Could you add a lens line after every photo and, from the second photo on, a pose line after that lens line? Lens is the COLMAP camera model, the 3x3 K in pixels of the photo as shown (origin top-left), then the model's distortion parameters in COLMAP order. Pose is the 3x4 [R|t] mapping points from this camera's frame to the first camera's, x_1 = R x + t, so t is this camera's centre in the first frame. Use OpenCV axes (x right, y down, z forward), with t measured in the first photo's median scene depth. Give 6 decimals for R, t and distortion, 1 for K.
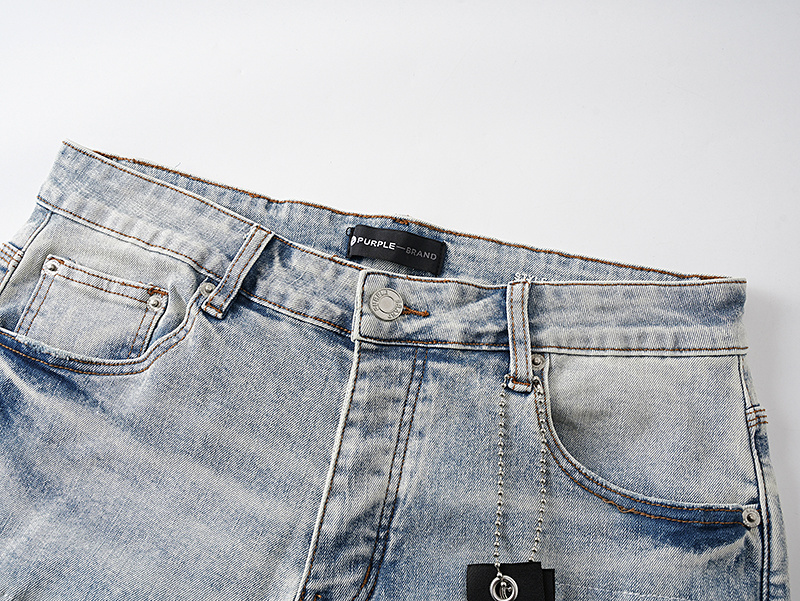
lens RADIAL K [[816.8, 0, 400.0], [0, 816.8, 300.5], [0, 0, 1]] dist [-0.075073, 0.024655]
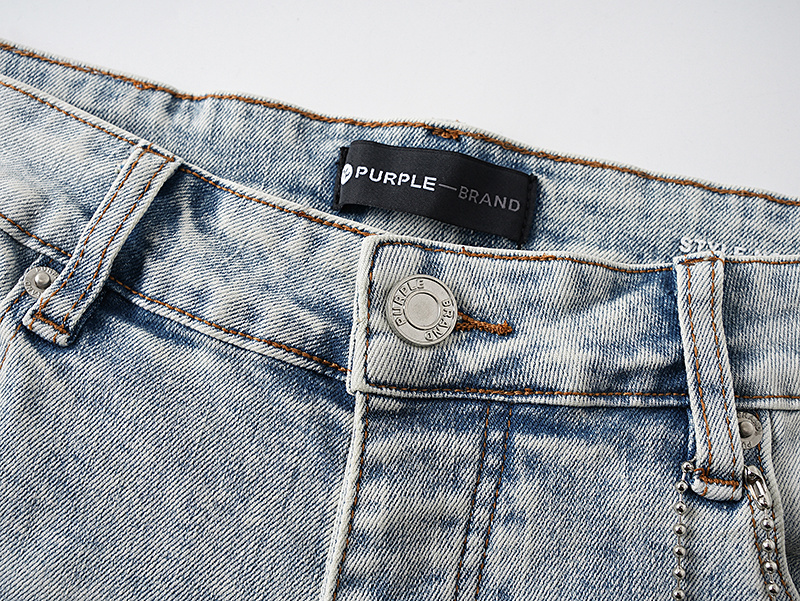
lens RADIAL K [[816.8, 0, 400.0], [0, 816.8, 300.5], [0, 0, 1]] dist [-0.075073, 0.024655]
pose [[0.999679, -0.014294, 0.020902, -0.038154], [0.012825, 0.997550, 0.068777, -0.032646], [-0.021834, -0.068487, 0.997413, 0.535351]]
